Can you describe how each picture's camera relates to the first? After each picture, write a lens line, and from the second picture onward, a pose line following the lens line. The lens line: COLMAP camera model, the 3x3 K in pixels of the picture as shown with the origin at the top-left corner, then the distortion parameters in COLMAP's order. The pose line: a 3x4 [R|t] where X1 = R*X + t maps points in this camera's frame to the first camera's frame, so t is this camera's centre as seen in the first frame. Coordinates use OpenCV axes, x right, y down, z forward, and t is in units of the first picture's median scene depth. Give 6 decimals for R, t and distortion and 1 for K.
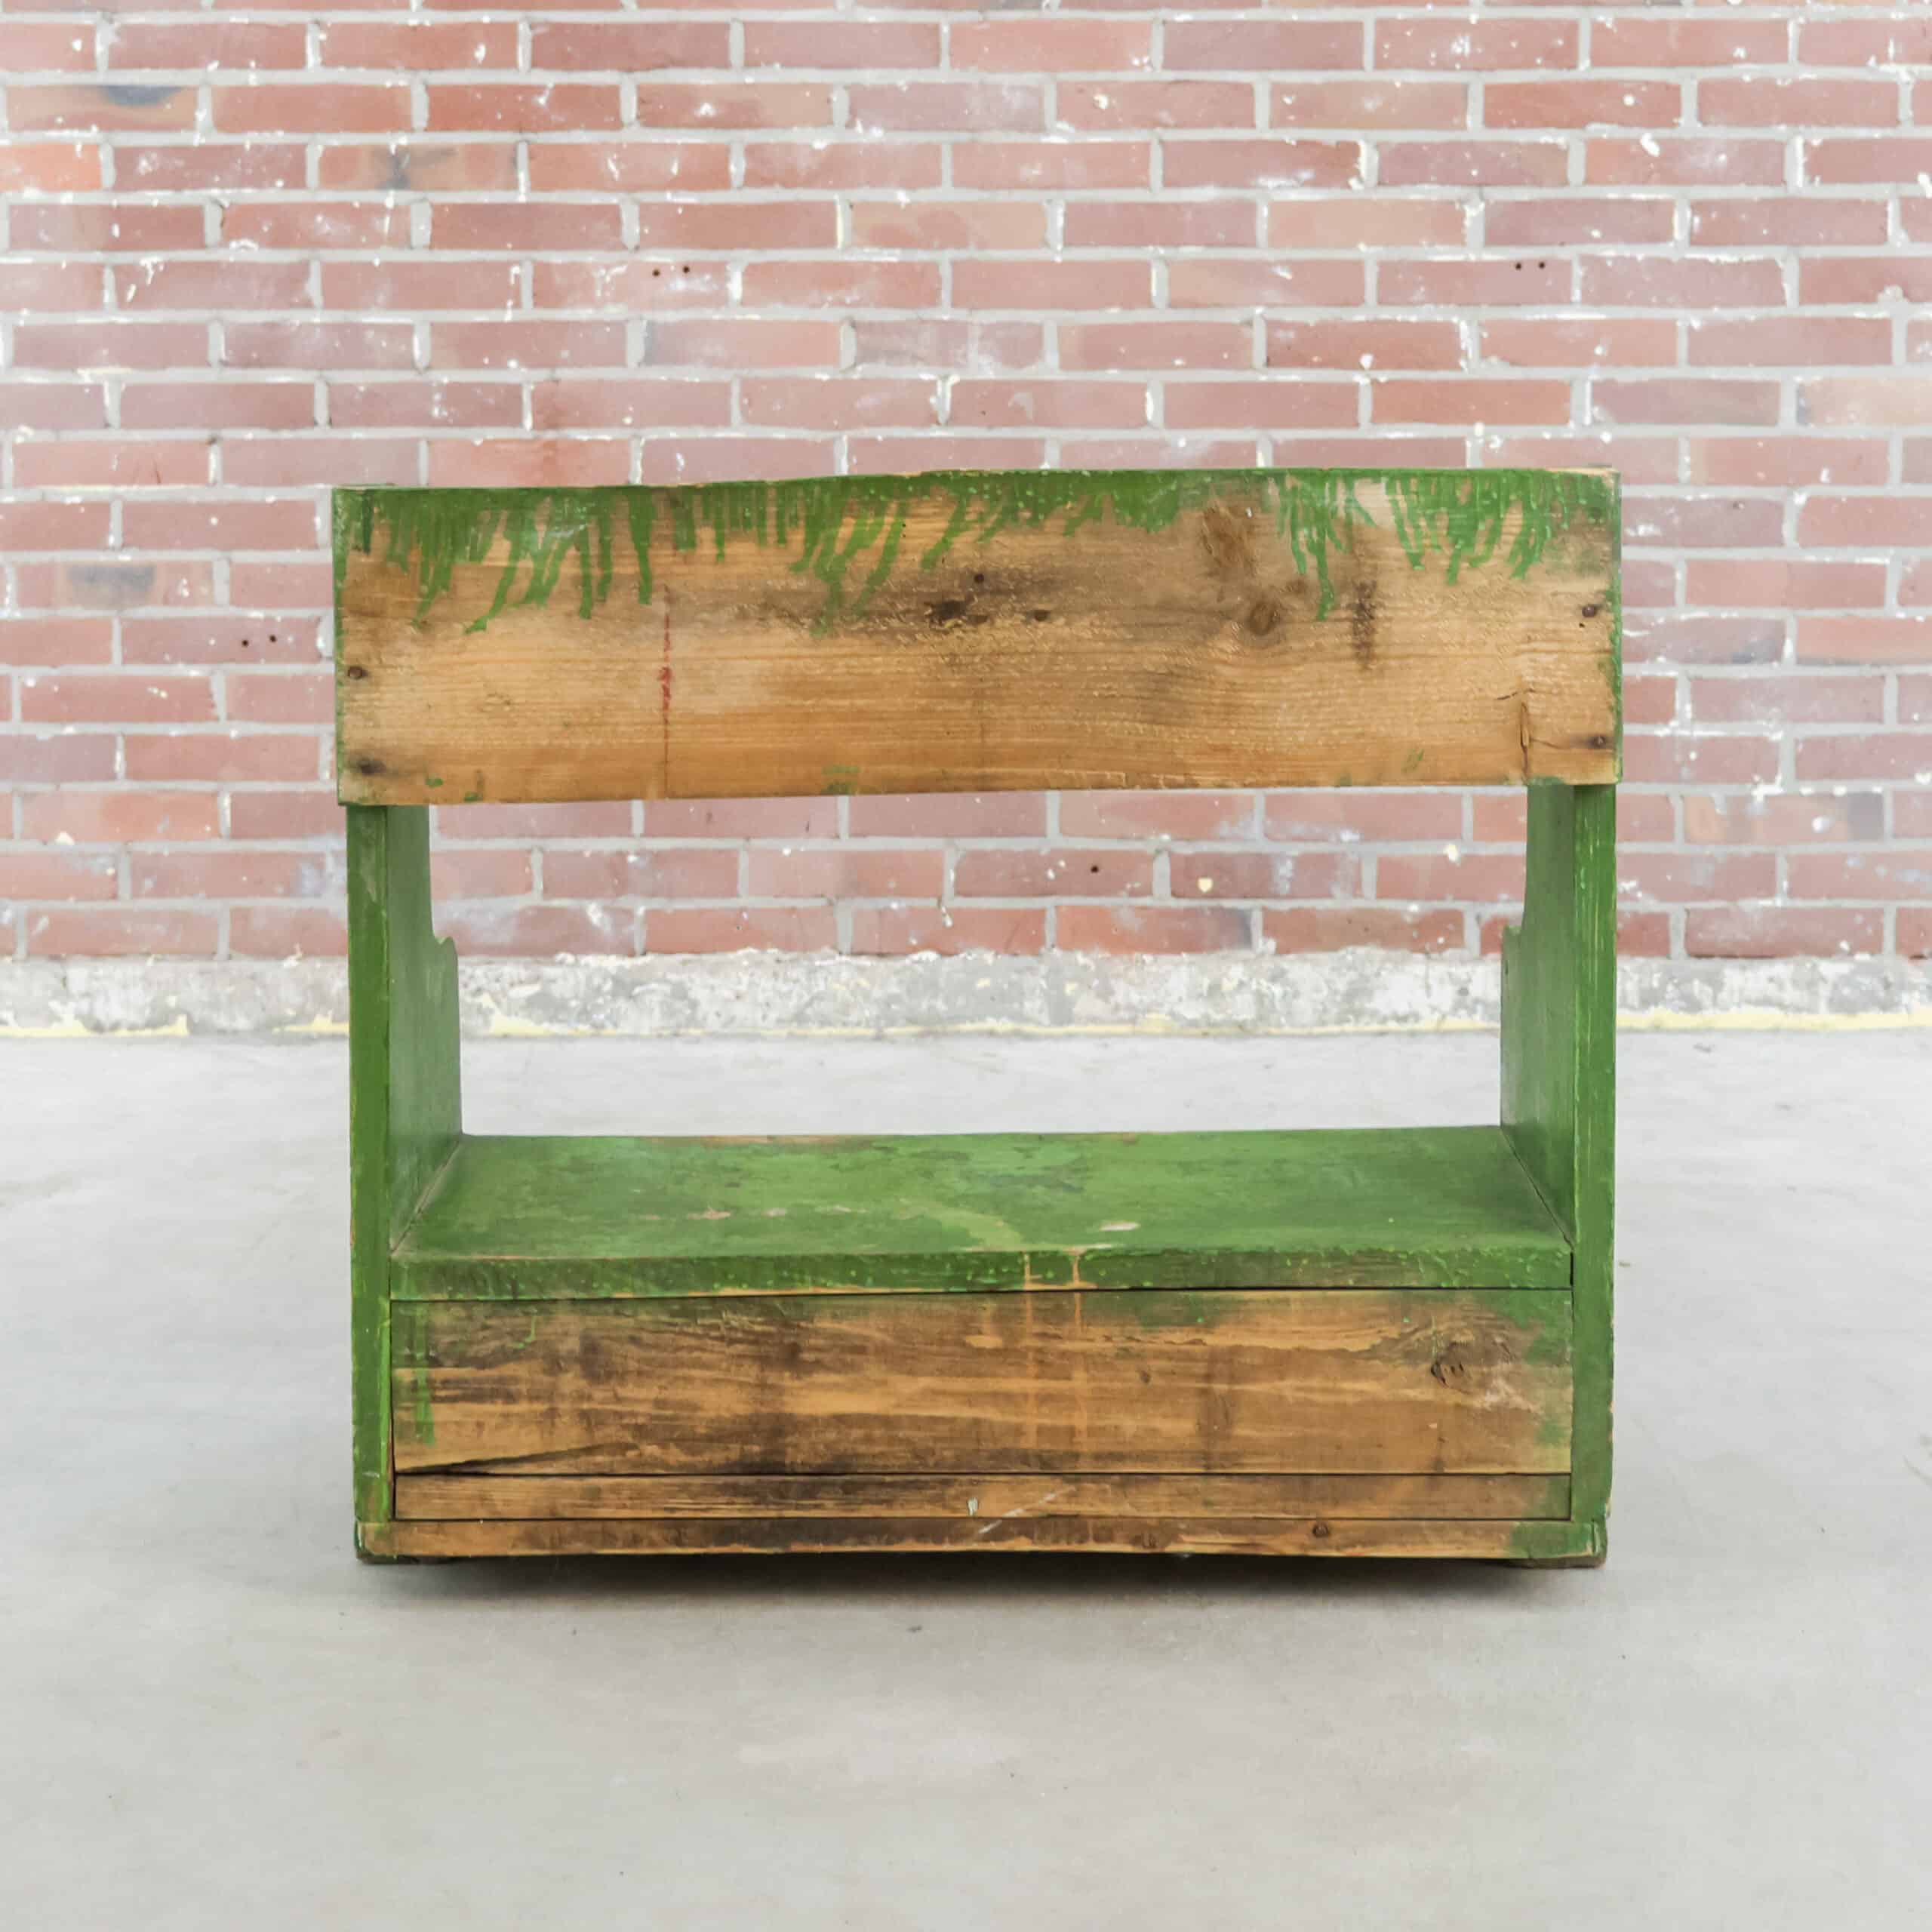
lens RADIAL K [[2598.4, 0, 966.0], [0, 2598.4, 966.0], [0, 0, 1]] dist [-0.004579, 0.046938]
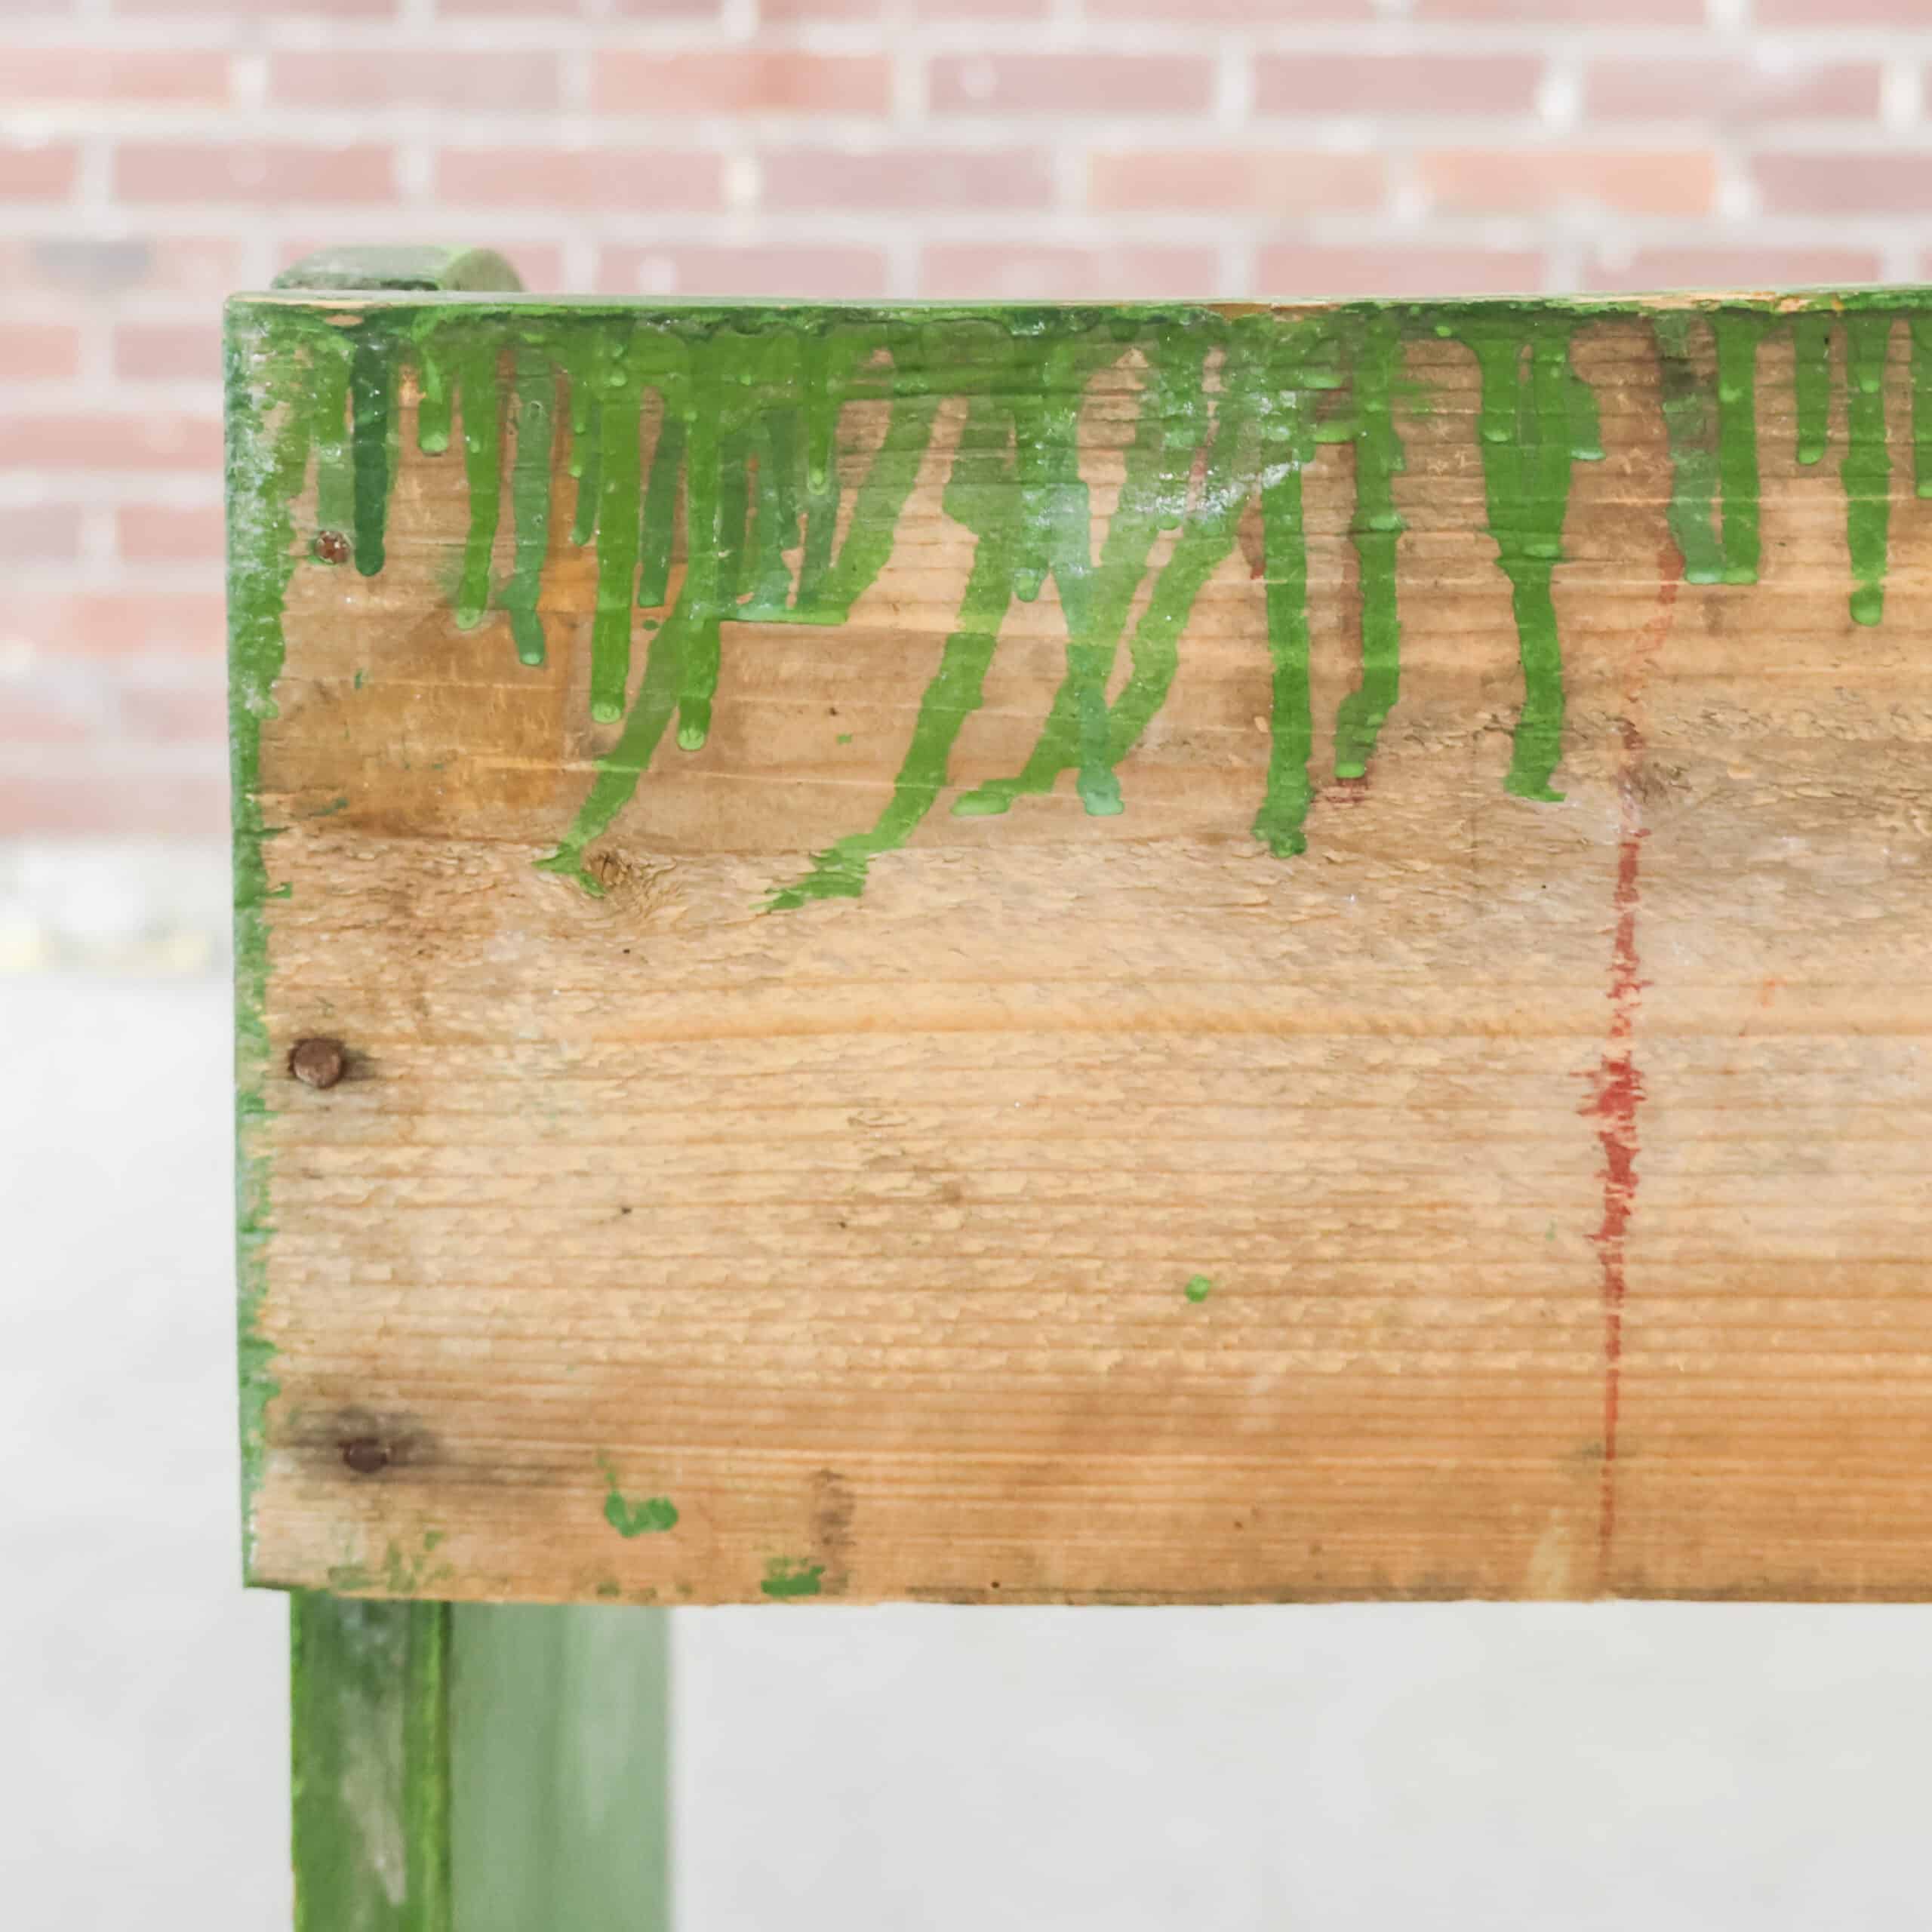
lens RADIAL K [[2598.4, 0, 966.0], [0, 2598.4, 966.0], [0, 0, 1]] dist [-0.004579, 0.046938]
pose [[0.999551, 0.006287, 0.029306, -0.182698], [-0.006367, 0.999976, 0.002637, -0.123709], [-0.029289, -0.002822, 0.999567, 0.759350]]
